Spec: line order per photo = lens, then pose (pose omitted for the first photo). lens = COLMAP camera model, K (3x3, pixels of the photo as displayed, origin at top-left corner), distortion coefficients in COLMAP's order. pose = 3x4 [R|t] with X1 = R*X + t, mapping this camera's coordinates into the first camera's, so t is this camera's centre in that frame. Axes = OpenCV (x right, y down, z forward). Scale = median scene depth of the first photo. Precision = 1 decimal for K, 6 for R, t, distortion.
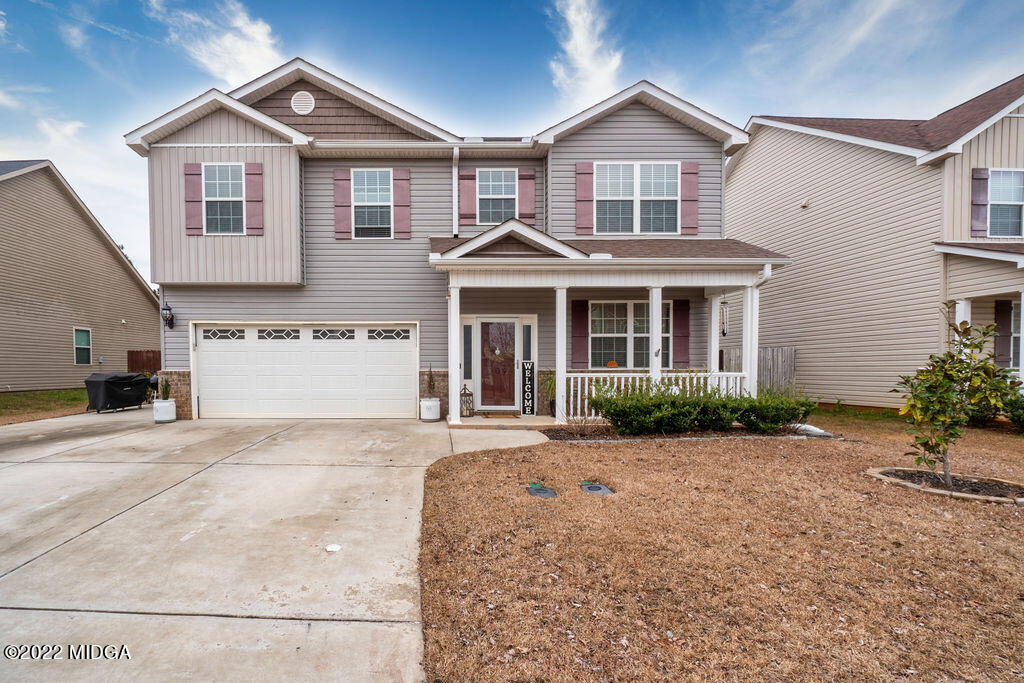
lens RADIAL K [[448.5, 0, 493.0], [0, 448.5, 378.4], [0, 0, 1]] dist [-0.000596, 0.000418]
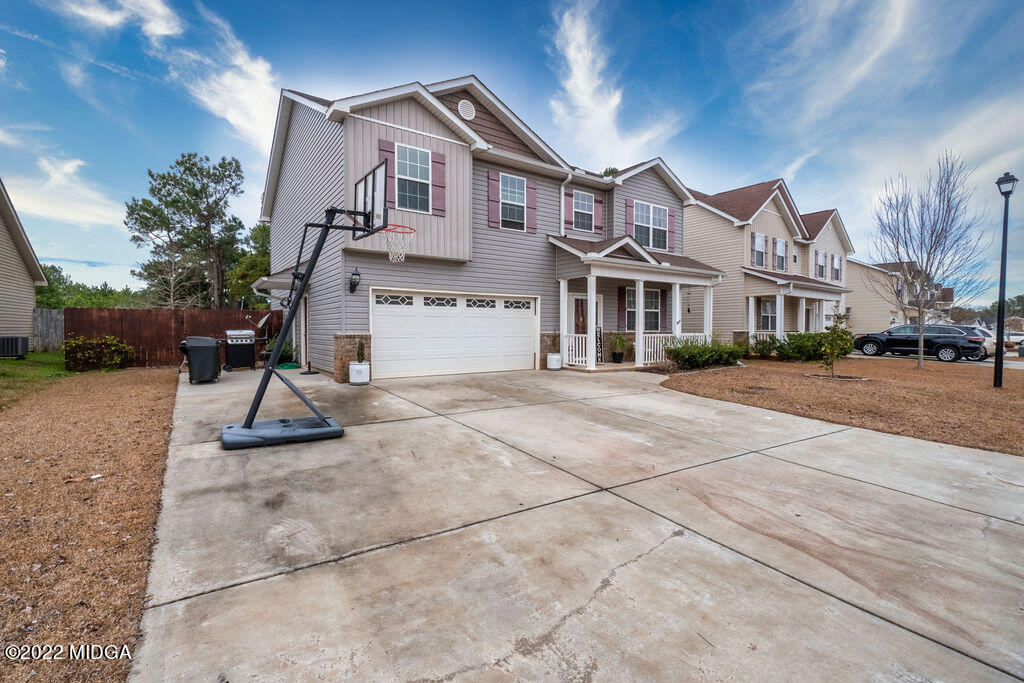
lens RADIAL K [[448.5, 0, 511.5], [0, 448.5, 338.4], [0, 0, 1]] dist [-0.000596, 0.000418]
pose [[0.822936, -0.011473, 0.568018, -1.009522], [0.017160, 0.999842, -0.004666, 0.003309], [-0.567874, 0.013587, 0.823003, -0.045225]]
